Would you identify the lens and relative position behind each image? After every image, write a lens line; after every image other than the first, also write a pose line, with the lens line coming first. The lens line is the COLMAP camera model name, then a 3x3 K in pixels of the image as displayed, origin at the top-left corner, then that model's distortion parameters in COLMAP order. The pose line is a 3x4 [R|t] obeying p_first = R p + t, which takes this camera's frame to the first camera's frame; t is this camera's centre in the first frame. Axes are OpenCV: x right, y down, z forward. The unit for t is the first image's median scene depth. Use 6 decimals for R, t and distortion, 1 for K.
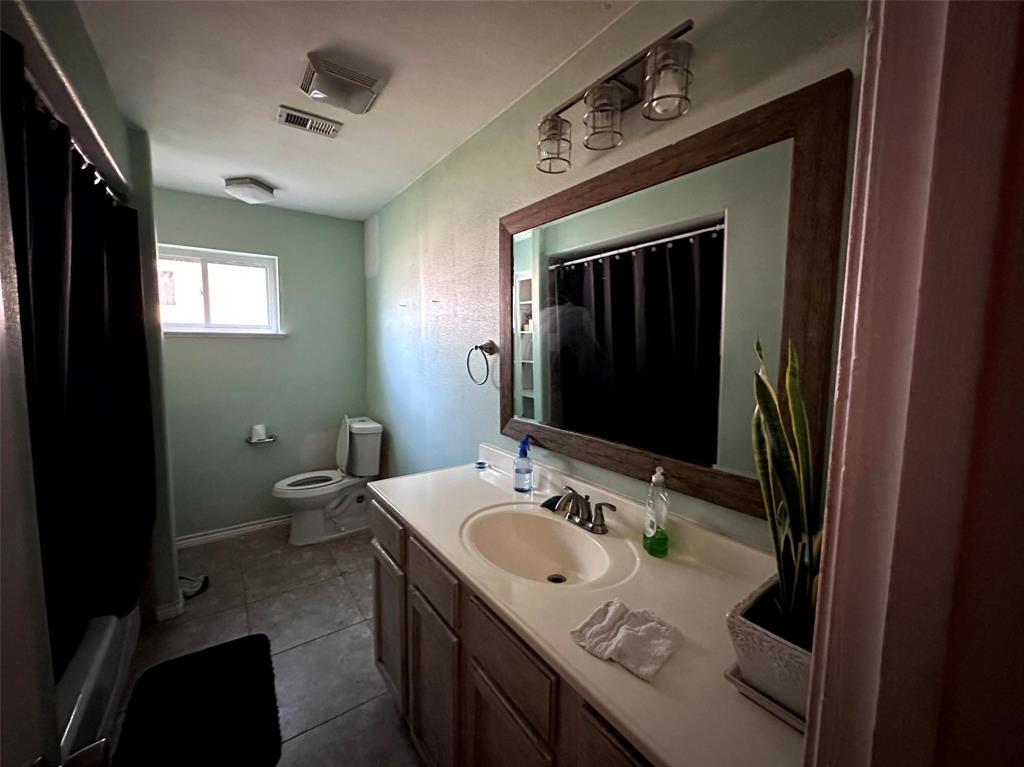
lens RADIAL K [[407.1, 0, 510.7], [0, 407.1, 380.8], [0, 0, 1]] dist [-0.003961, 0.000097]
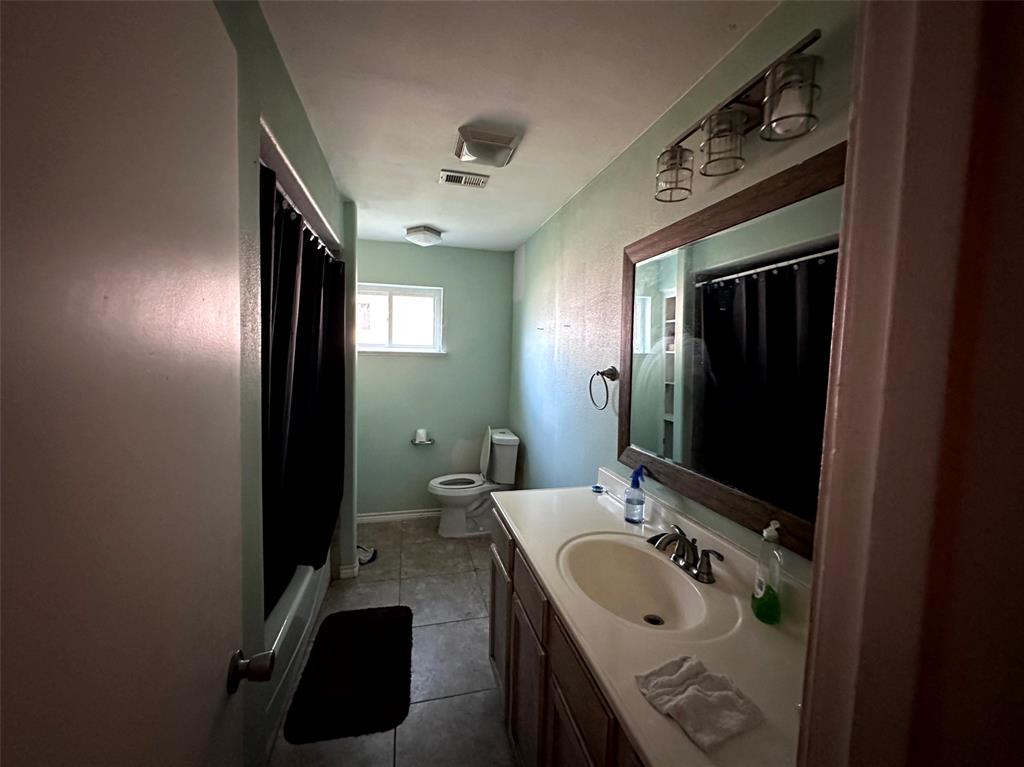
lens RADIAL K [[407.1, 0, 515.3], [0, 407.1, 380.2], [0, 0, 1]] dist [-0.003961, 0.000097]
pose [[0.932609, 0.036595, -0.359029, 0.094752], [-0.048244, 0.998558, -0.023537, -0.031577], [0.357650, 0.039272, 0.933029, -0.029699]]
